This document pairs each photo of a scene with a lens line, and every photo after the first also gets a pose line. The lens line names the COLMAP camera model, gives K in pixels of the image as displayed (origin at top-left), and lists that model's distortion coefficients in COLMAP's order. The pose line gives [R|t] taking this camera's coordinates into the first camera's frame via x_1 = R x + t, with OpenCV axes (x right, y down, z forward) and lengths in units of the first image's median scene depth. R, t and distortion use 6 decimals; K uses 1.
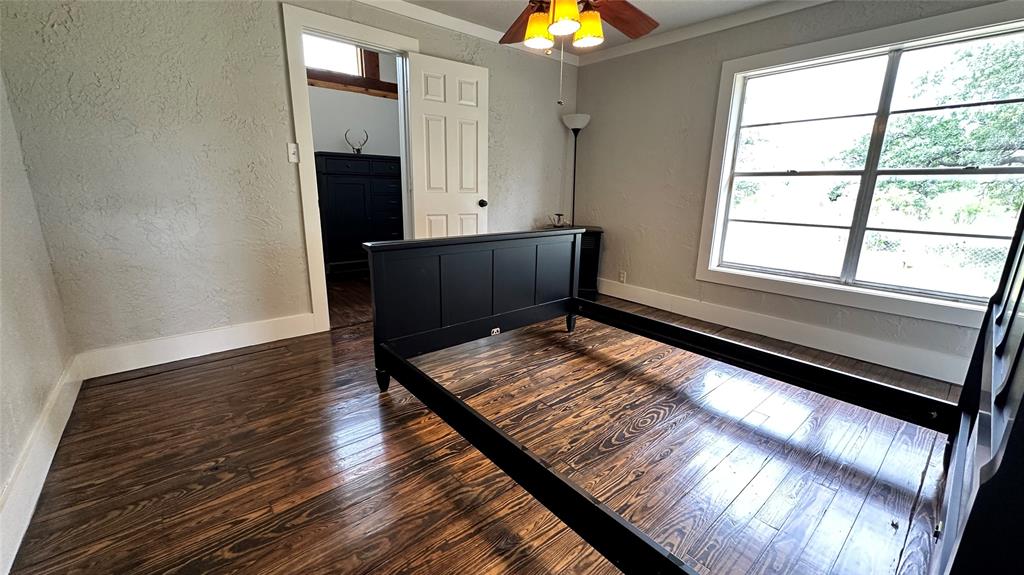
lens RADIAL K [[408.6, 0, 512.9], [0, 408.6, 286.6], [0, 0, 1]] dist [-0.002250, 0.000349]
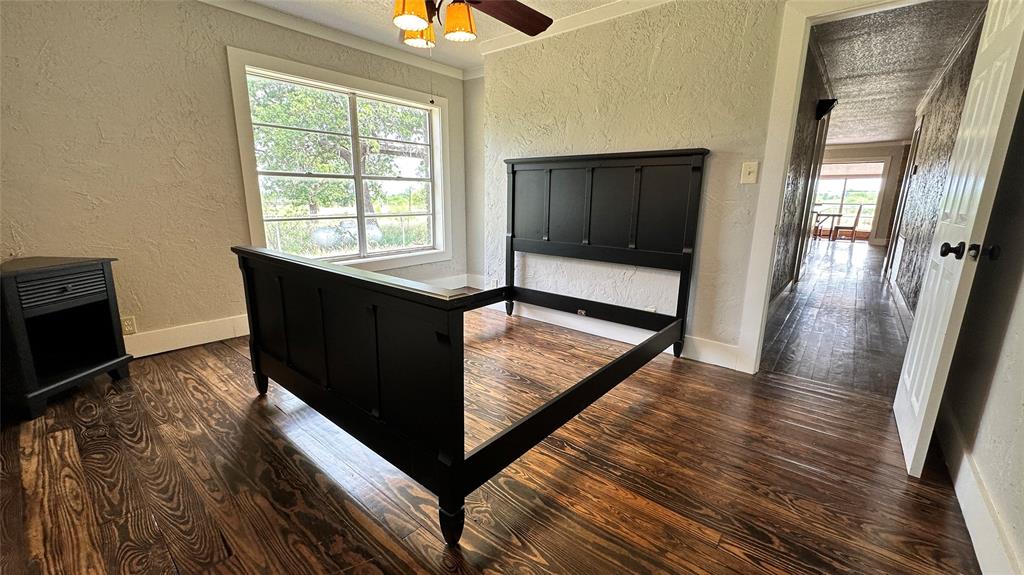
lens RADIAL K [[408.6, 0, 512.9], [0, 408.6, 286.6], [0, 0, 1]] dist [-0.002250, 0.000349]
pose [[-0.171764, -0.233151, 0.957151, -1.028253], [0.219778, 0.938034, 0.267935, -0.287124], [-0.960310, 0.256382, -0.109879, 1.142102]]
